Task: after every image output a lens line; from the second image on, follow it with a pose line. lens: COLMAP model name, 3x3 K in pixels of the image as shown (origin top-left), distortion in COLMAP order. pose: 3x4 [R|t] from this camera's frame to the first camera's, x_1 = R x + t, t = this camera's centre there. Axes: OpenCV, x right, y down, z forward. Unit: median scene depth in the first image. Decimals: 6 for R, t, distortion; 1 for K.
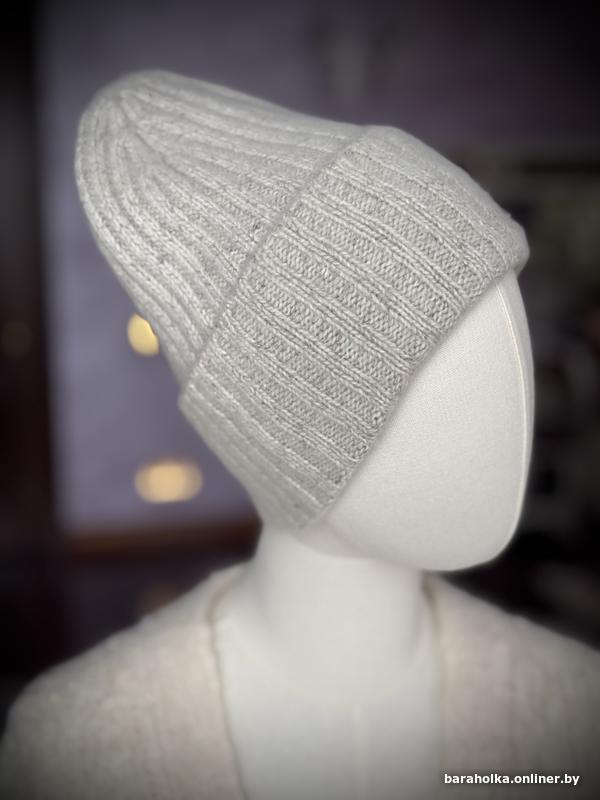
lens RADIAL K [[1141.2, 0, 299.0], [0, 1141.2, 400.8], [0, 0, 1]] dist [0.125560, 0.000000]
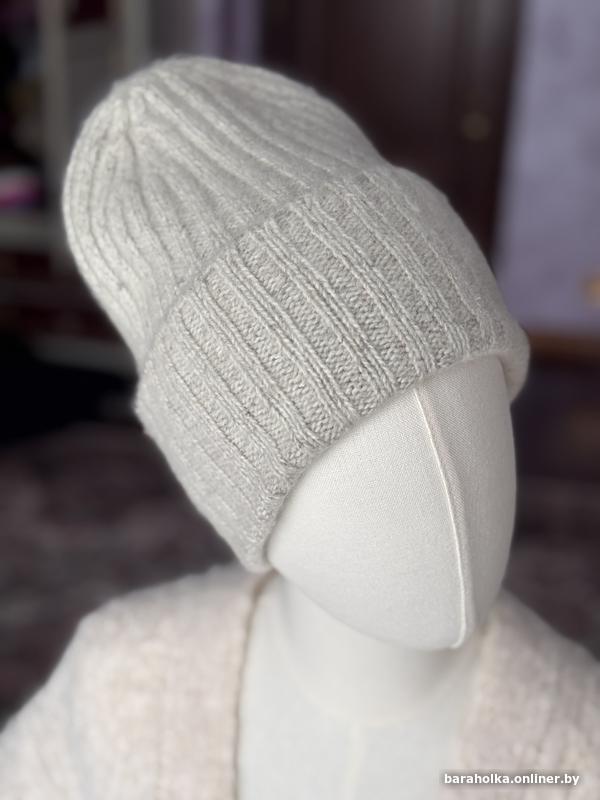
lens RADIAL K [[1141.2, 0, 299.8], [0, 1141.2, 400.5], [0, 0, 1]] dist [0.125560, 0.000000]
pose [[0.901692, 0.196837, -0.384977, 0.443344], [-0.114621, 0.967331, 0.226127, -0.289511], [0.416910, -0.159770, 0.894796, 0.199084]]
